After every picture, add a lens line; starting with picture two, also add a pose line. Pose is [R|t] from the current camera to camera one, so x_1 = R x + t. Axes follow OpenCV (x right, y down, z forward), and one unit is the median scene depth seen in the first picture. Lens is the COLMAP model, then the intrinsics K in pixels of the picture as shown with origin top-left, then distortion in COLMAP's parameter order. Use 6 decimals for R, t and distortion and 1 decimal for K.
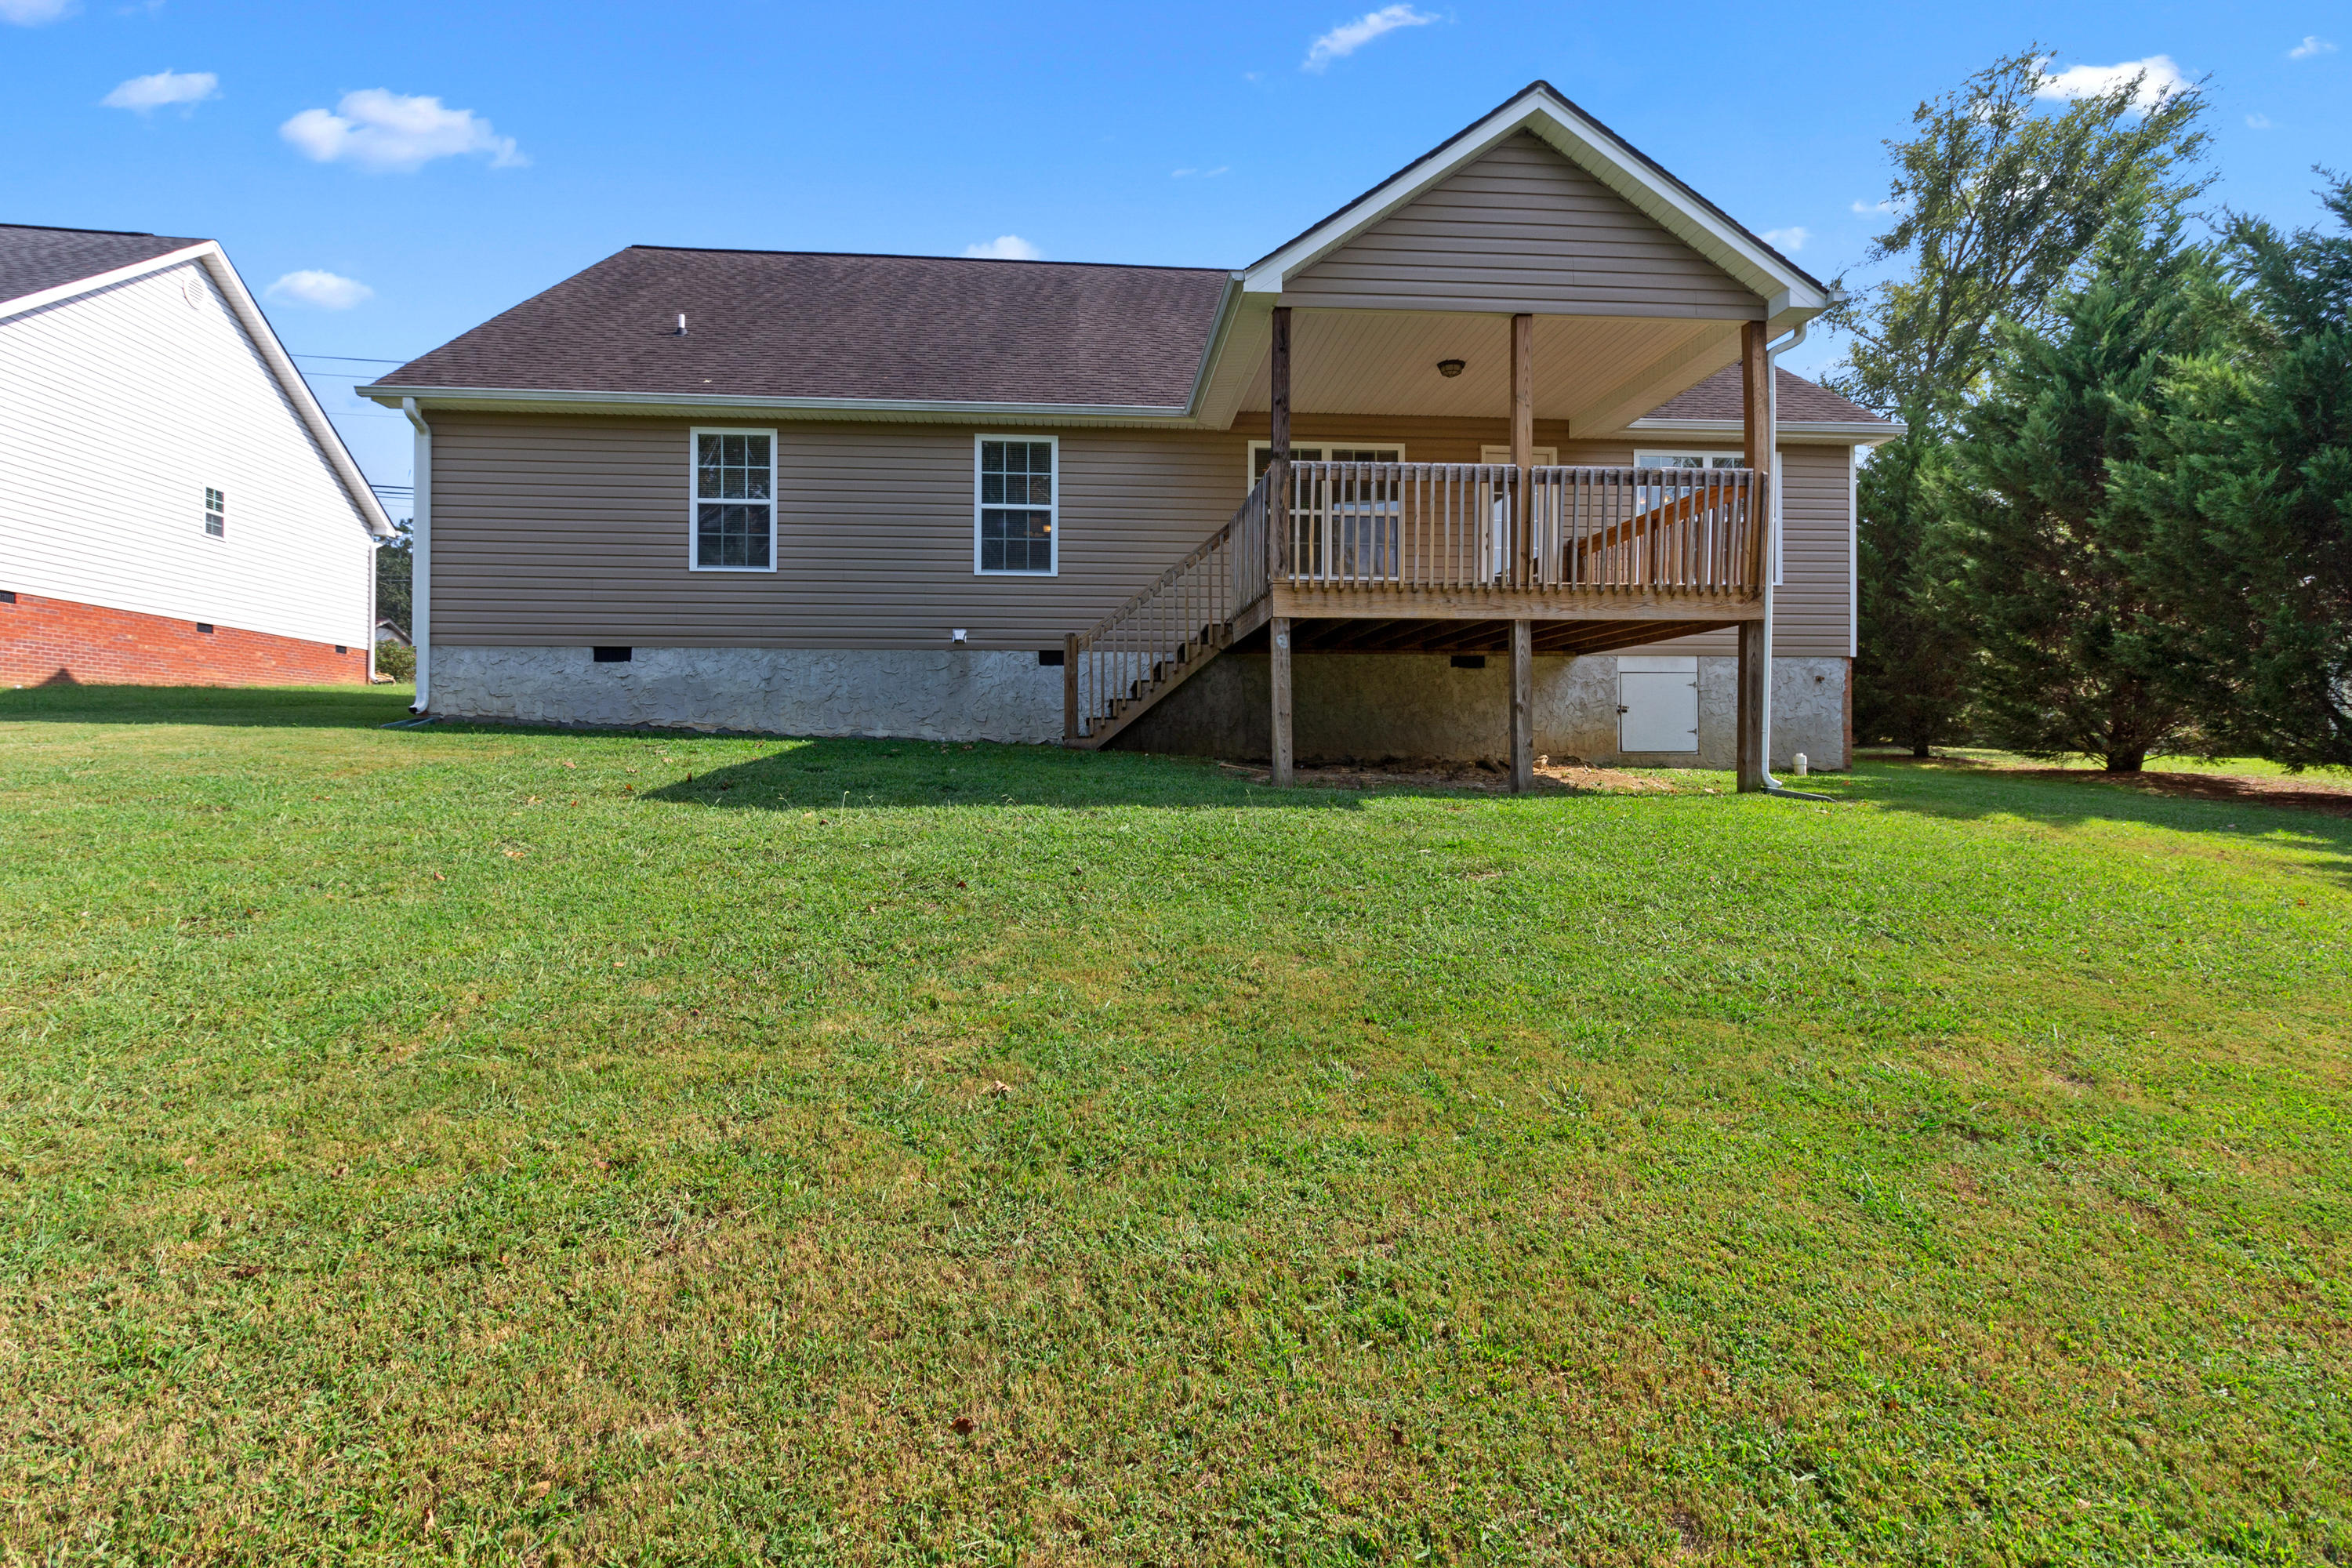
lens RADIAL K [[1102.7, 0, 1166.2], [0, 1102.7, 767.8], [0, 0, 1]] dist [0.004330, 0.000015]
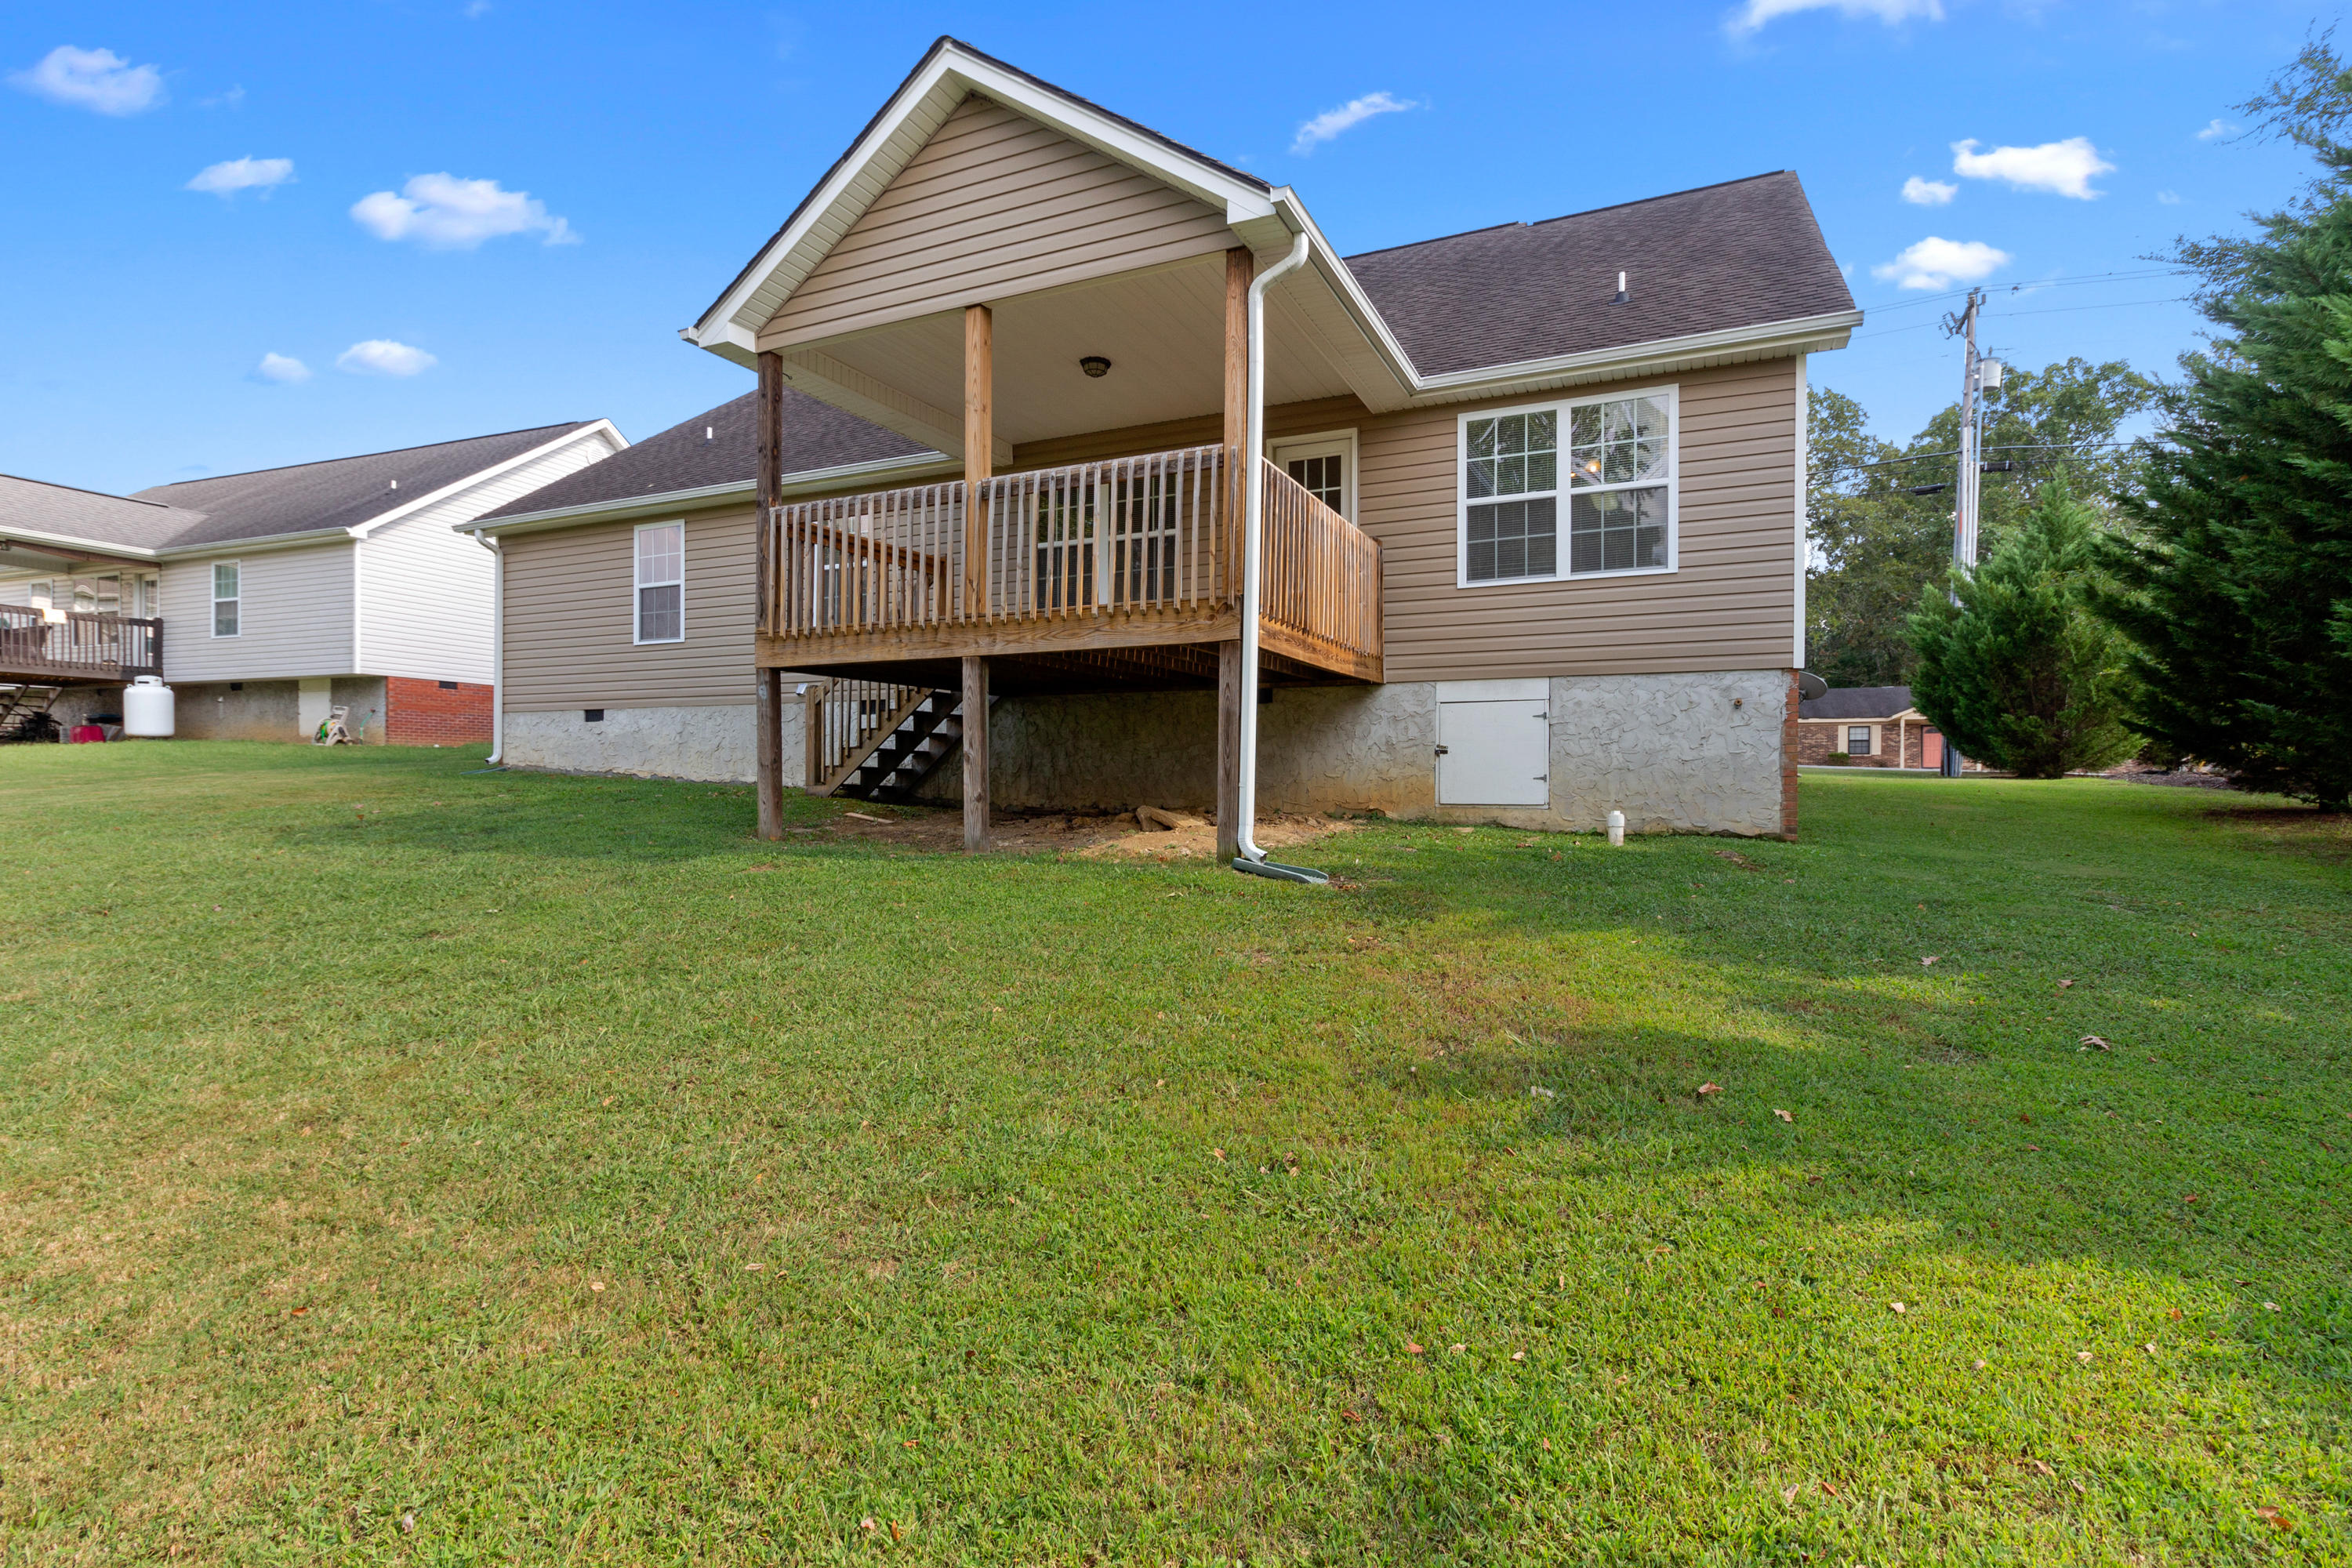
lens RADIAL K [[1102.7, 0, 1182.1], [0, 1102.7, 779.1], [0, 0, 1]] dist [0.004330, 0.000015]
pose [[0.867415, 0.002598, -0.497578, 0.677733], [-0.010735, 0.999851, -0.013493, -0.021739], [0.497469, 0.017046, 0.867314, 0.255005]]
